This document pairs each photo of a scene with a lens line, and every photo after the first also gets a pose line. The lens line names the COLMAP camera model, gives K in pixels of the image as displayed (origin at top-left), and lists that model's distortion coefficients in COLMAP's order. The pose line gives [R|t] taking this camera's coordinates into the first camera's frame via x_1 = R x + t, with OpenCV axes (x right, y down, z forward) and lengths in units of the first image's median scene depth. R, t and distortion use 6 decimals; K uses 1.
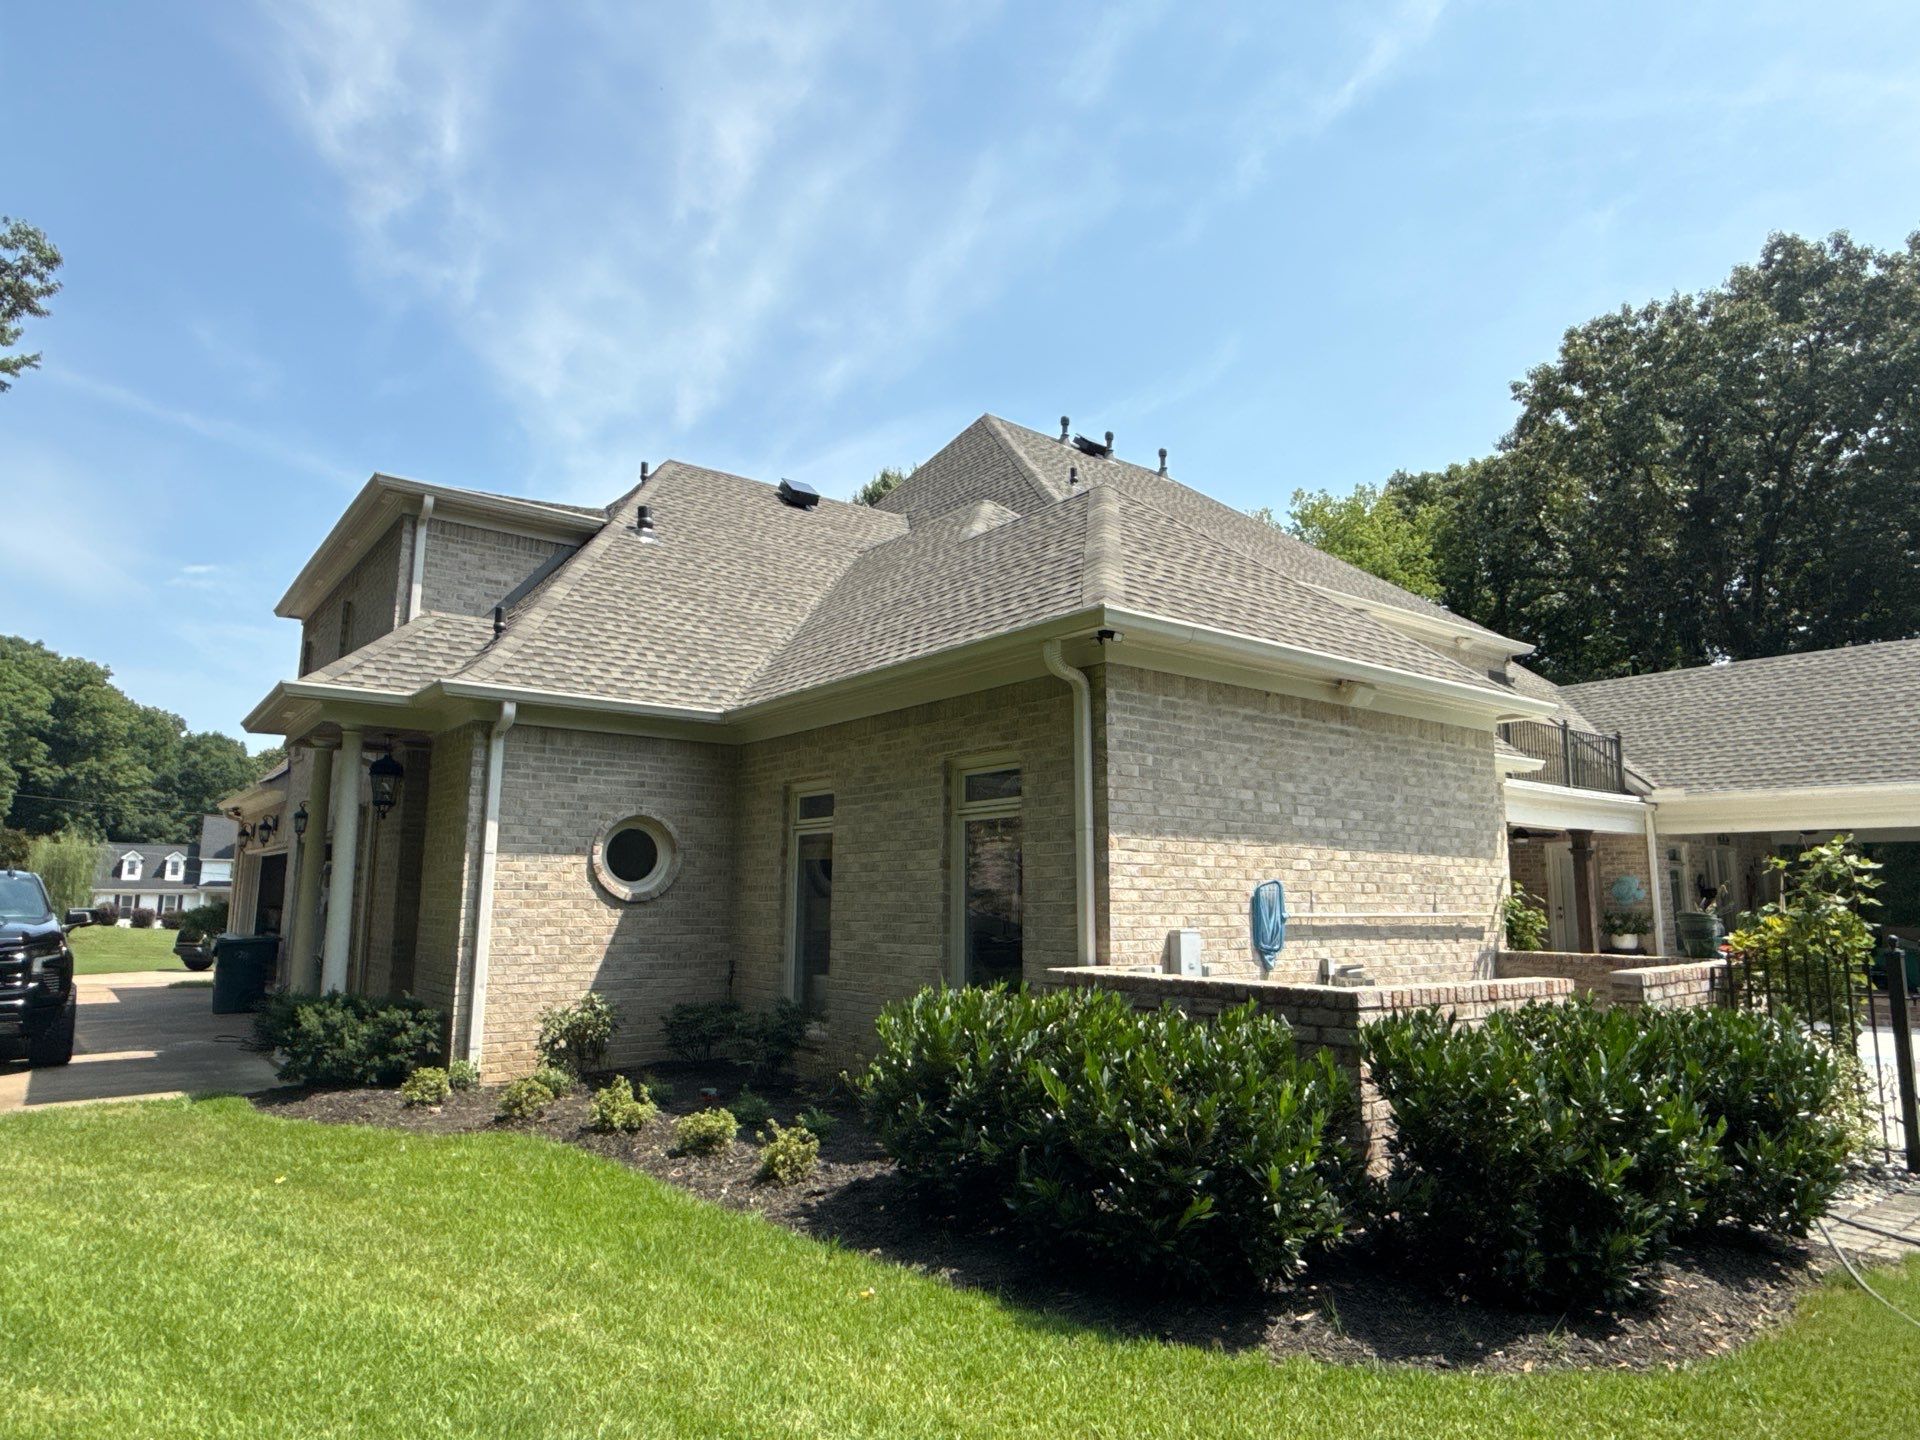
lens RADIAL K [[1147.1, 0, 954.6], [0, 1147.1, 723.4], [0, 0, 1]] dist [-0.001834, -0.000119]
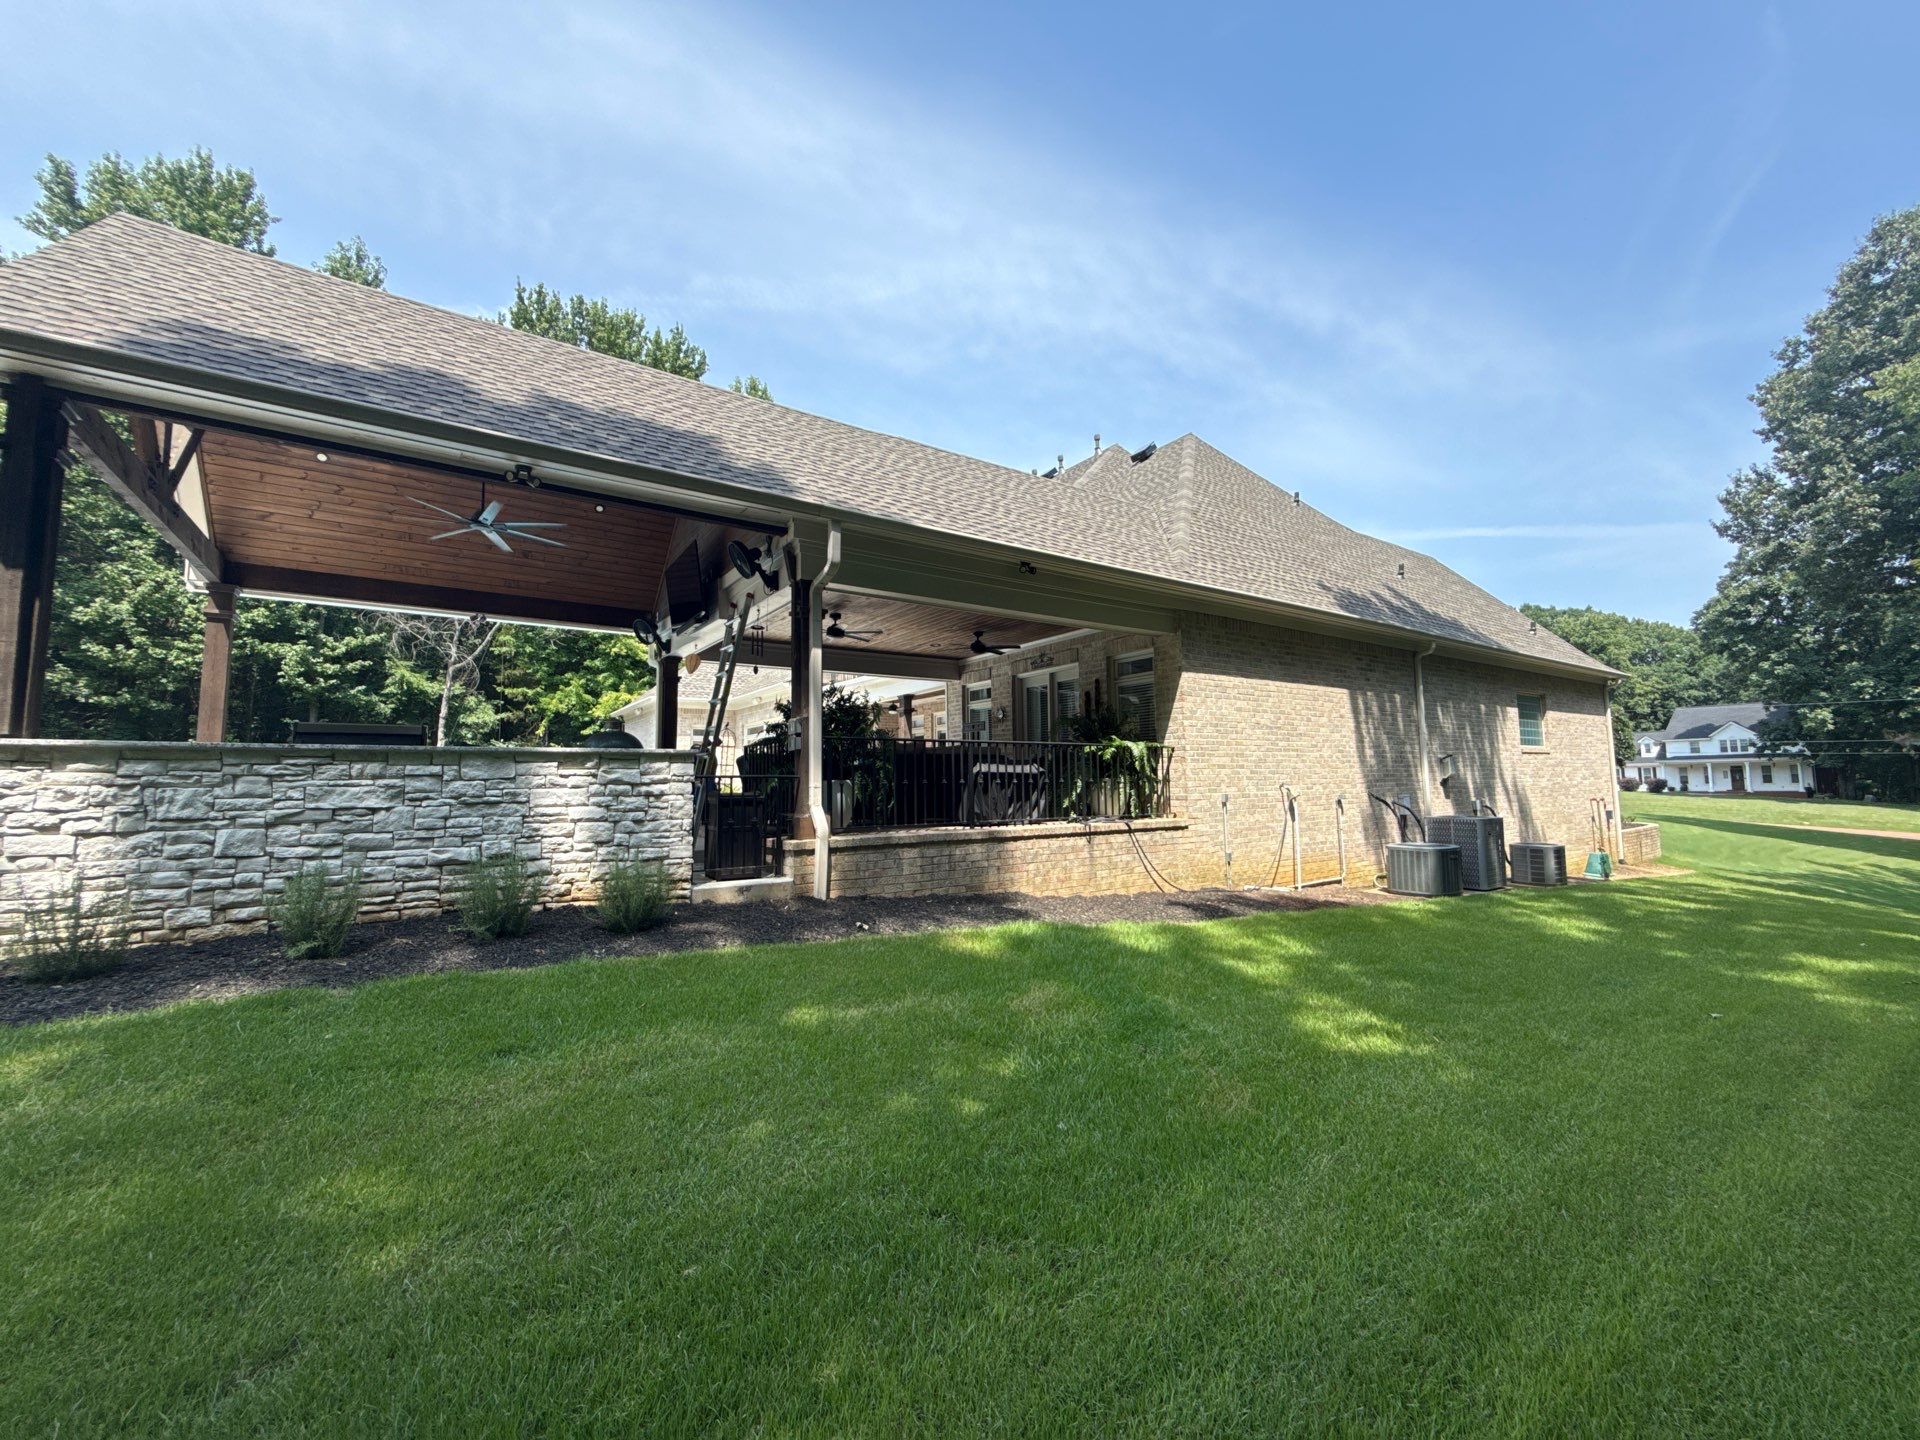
lens RADIAL K [[762.0, 0, 957.0], [0, 762.0, 715.4], [0, 0, 1]] dist [0.002208, -0.000244]
pose [[-0.049378, -0.097271, -0.994032, 2.644698], [0.166941, 0.980442, -0.104234, 0.405479], [0.984730, -0.171092, -0.032173, 1.960928]]
